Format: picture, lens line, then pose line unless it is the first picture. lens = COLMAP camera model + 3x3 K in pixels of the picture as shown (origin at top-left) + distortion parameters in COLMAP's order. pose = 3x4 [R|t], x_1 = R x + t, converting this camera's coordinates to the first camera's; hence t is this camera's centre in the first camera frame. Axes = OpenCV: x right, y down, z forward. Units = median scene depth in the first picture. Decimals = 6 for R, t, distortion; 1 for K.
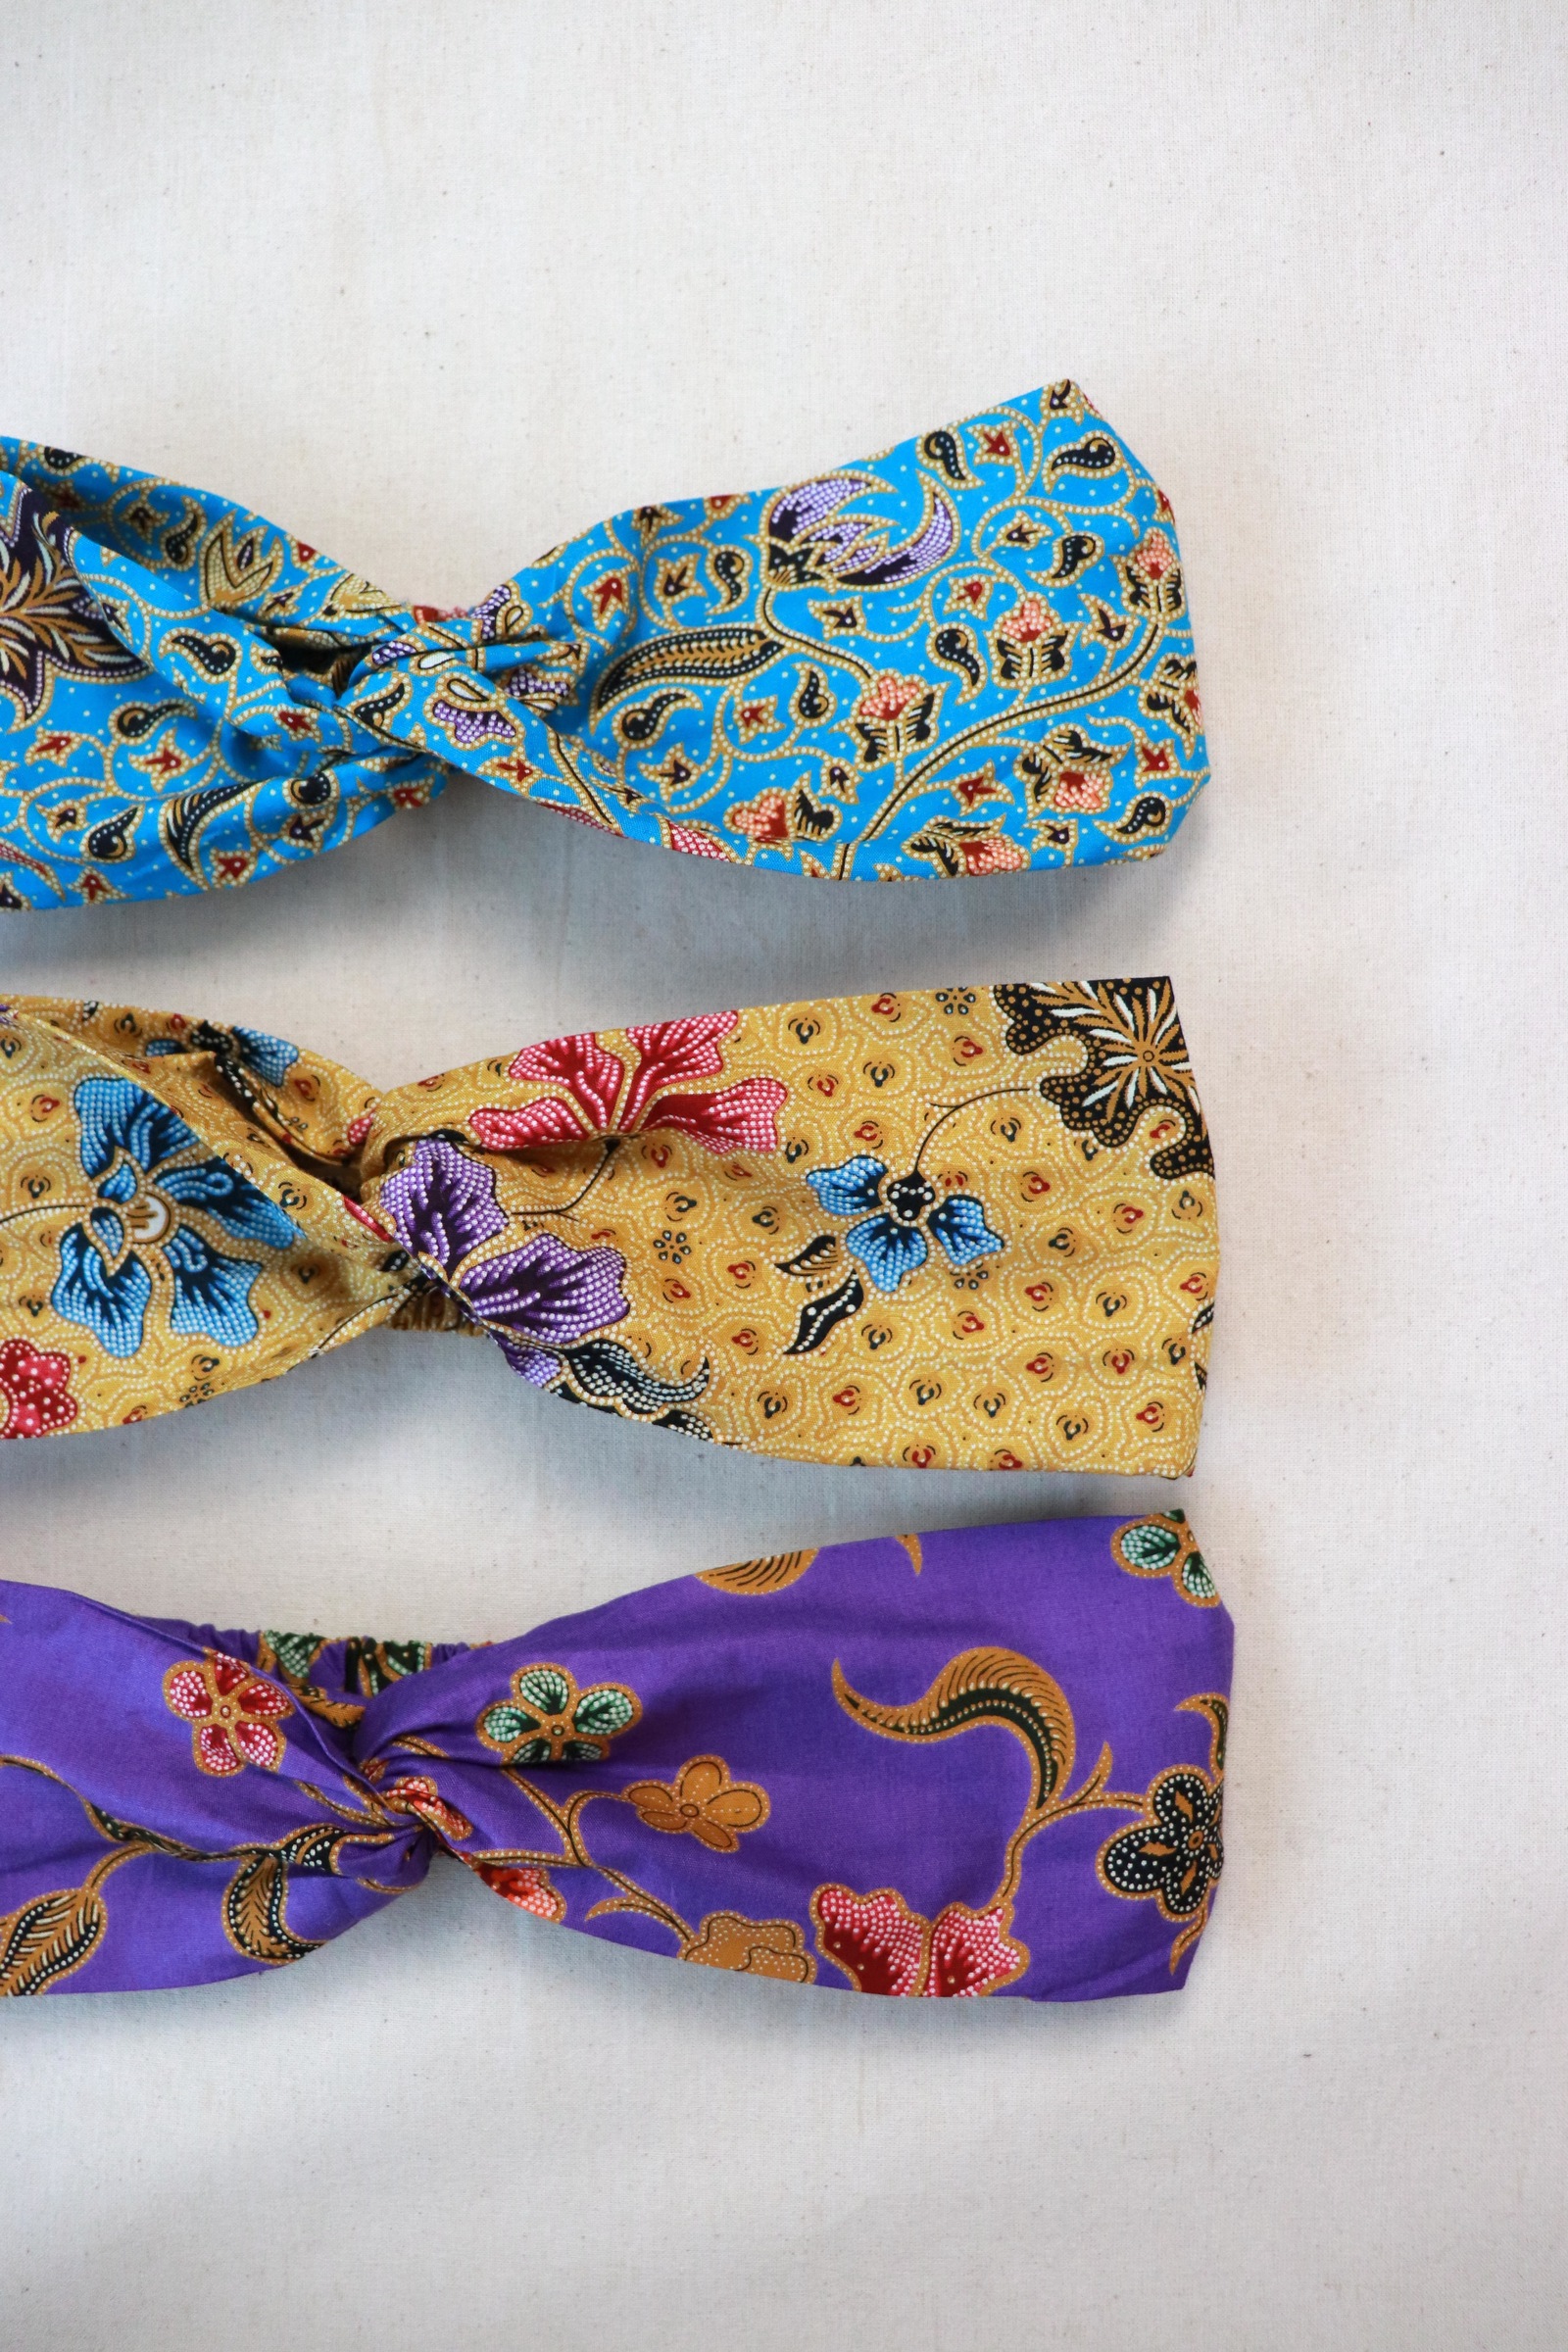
lens RADIAL K [[1960.7, 0, 803.0], [0, 1960.7, 1179.2], [0, 0, 1]] dist [-0.187194, 0.124369]
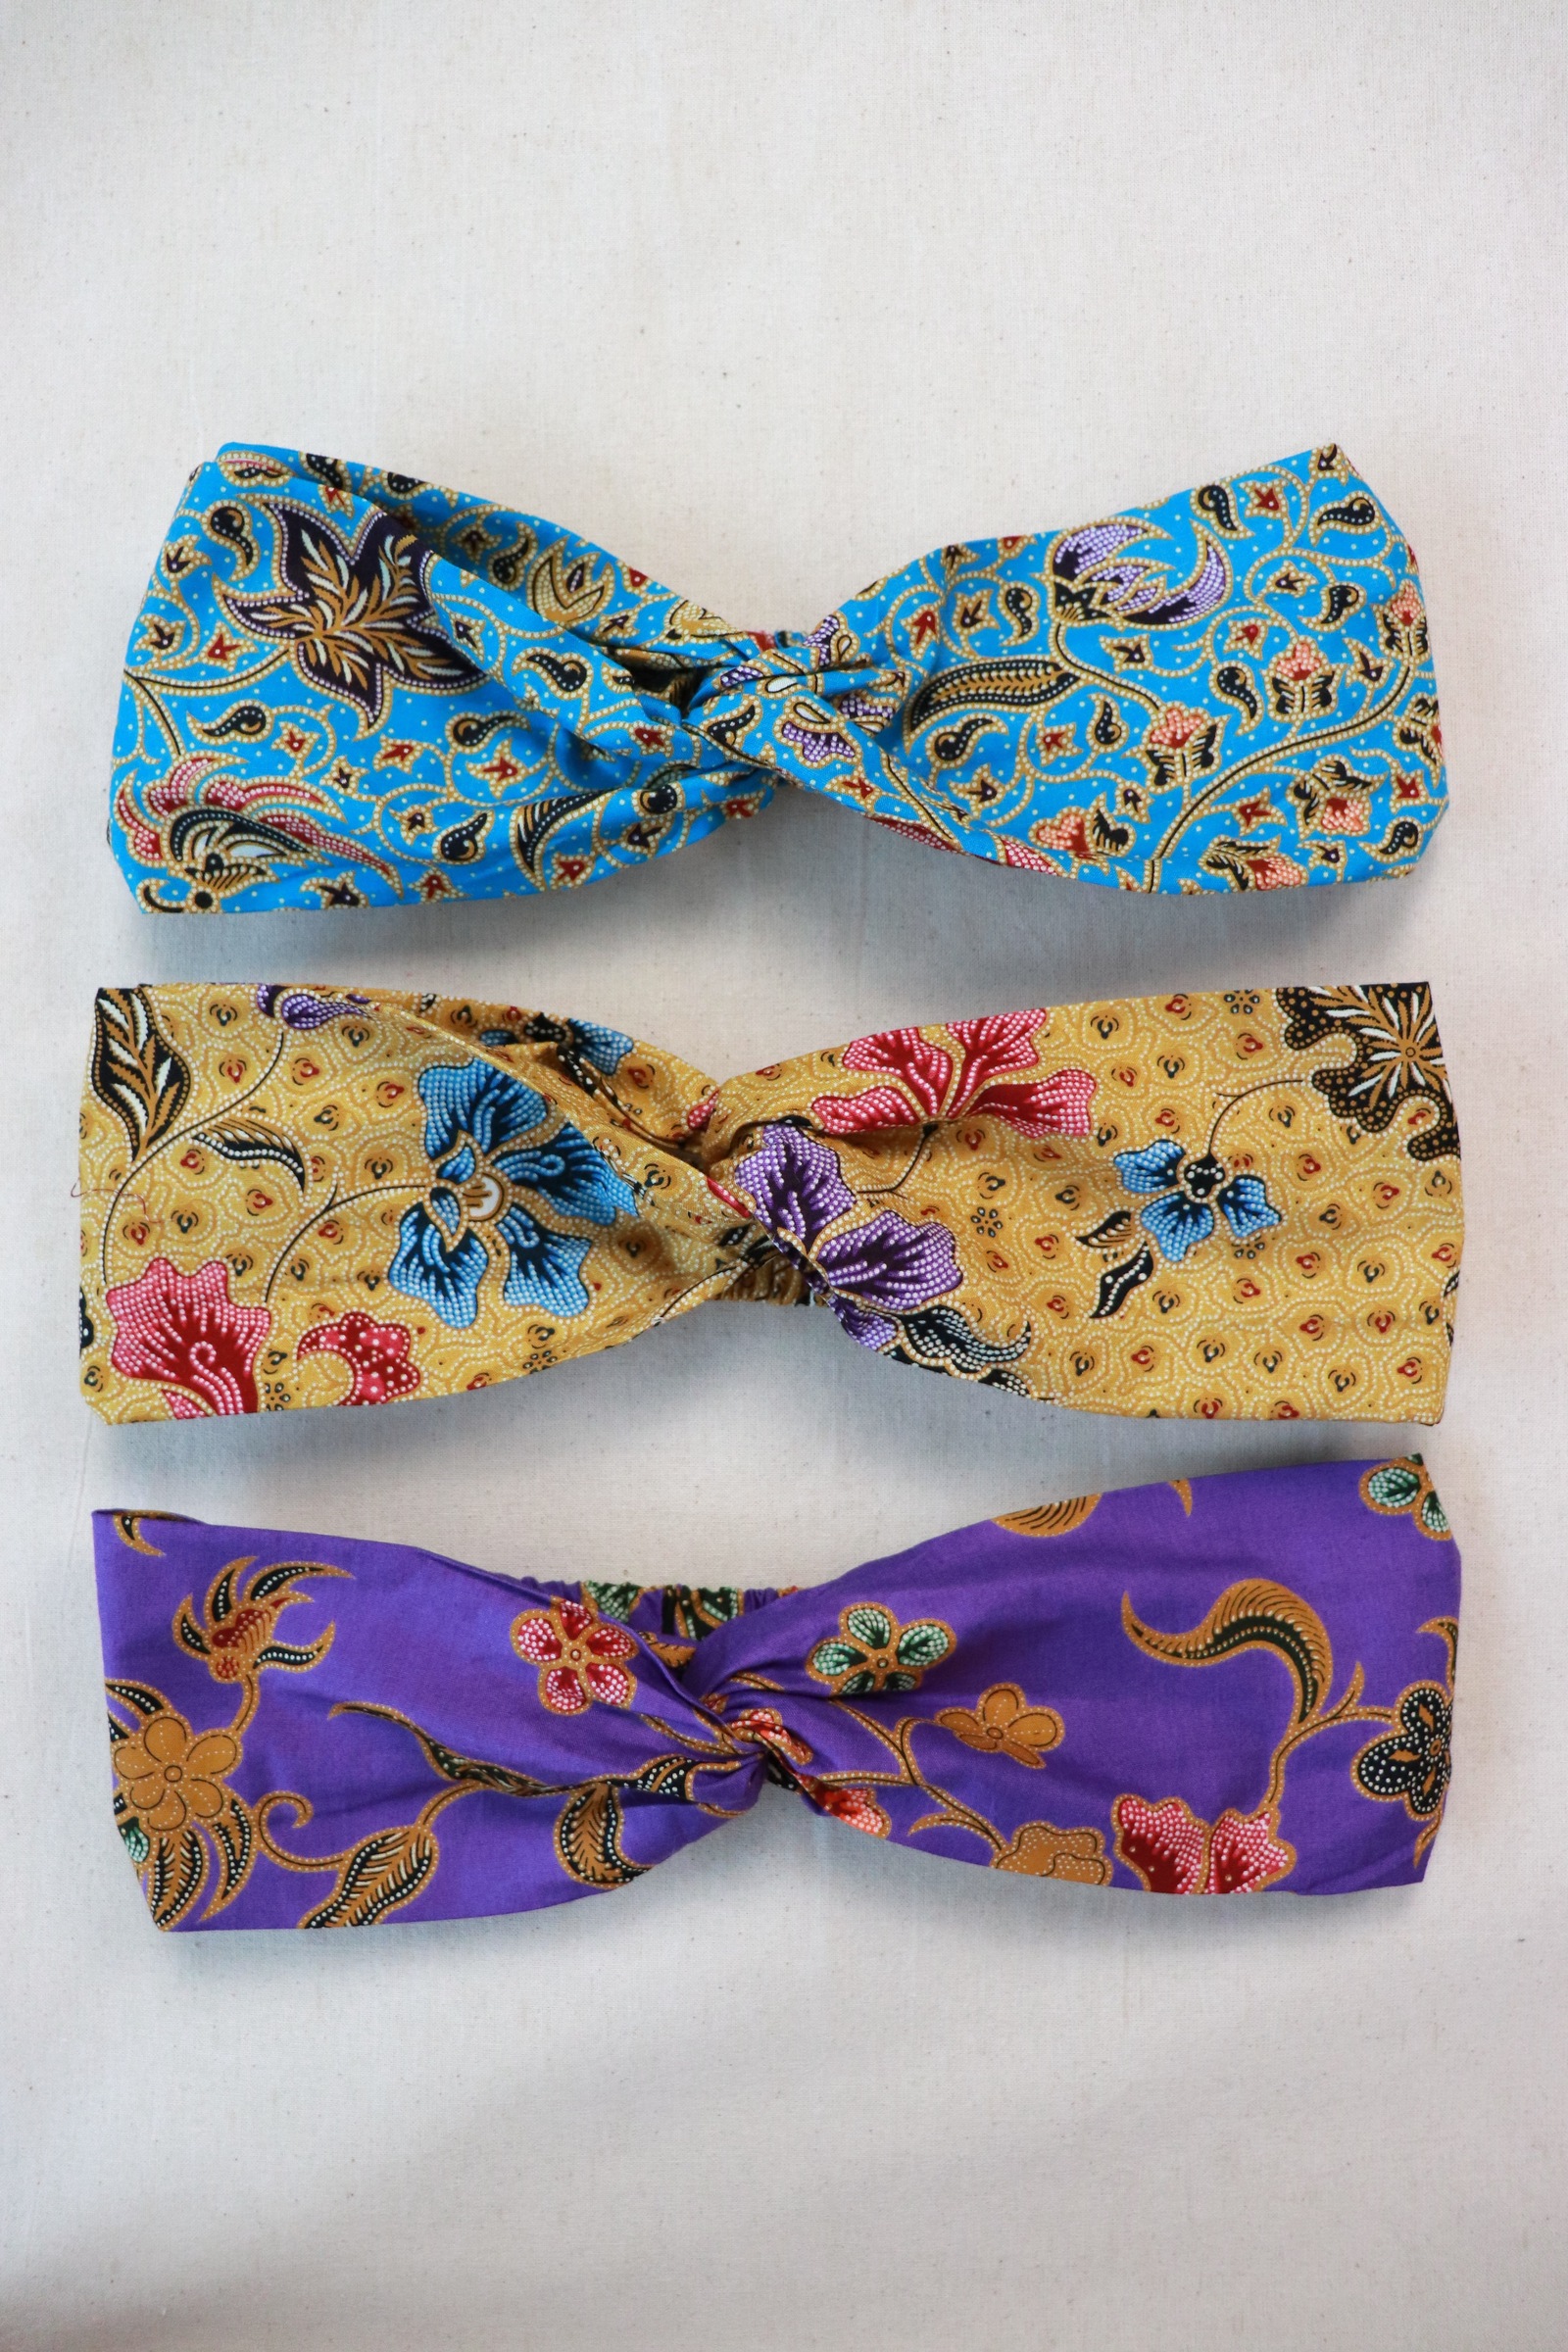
lens RADIAL K [[1972.1, 0, 764.8], [0, 1972.1, 1180.1], [0, 0, 1]] dist [-0.191456, 0.129861]
pose [[0.999012, -0.000881, 0.044426, -0.239945], [0.000315, 0.999919, 0.012730, -0.003198], [-0.044434, -0.012703, 0.998932, -0.101242]]
